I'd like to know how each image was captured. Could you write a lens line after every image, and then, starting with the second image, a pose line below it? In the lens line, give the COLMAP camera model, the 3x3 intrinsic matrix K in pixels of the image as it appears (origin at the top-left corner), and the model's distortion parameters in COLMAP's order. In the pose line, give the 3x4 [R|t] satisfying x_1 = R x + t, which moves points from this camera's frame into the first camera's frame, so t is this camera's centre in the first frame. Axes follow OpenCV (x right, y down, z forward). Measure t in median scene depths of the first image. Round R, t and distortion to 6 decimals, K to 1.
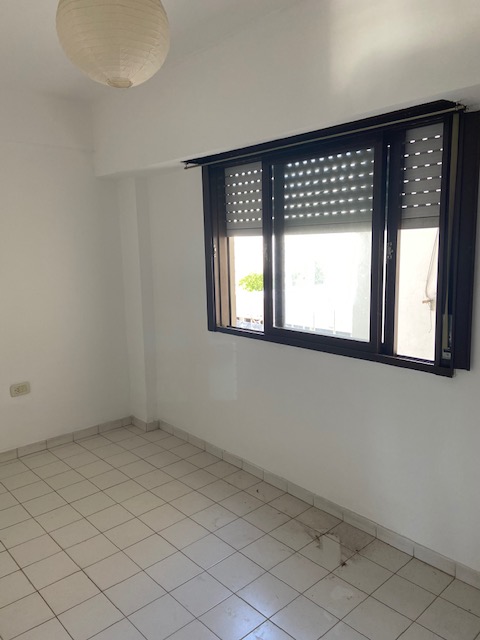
lens RADIAL K [[483.7, 0, 240.0], [0, 483.7, 320.0], [0, 0, 1]] dist [0.000944, 0.000401]
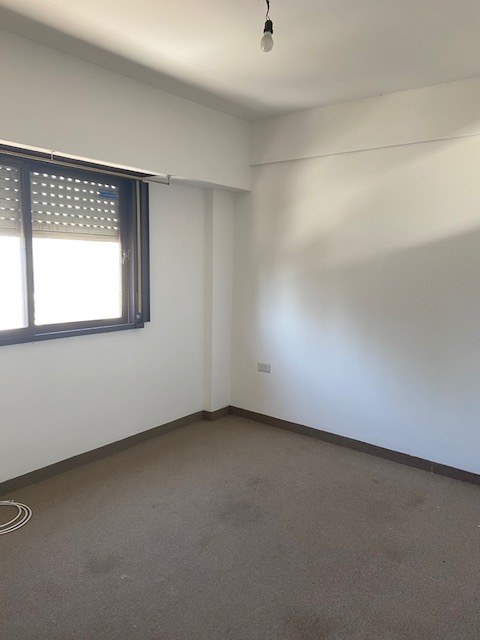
lens RADIAL K [[483.7, 0, 240.0], [0, 483.7, 320.0], [0, 0, 1]] dist [0.000944, 0.000401]
pose [[-0.287242, -0.096658, 0.952969, -1.202563], [0.133016, 0.981231, 0.139618, -0.098526], [-0.948577, 0.166864, -0.268994, 1.005847]]
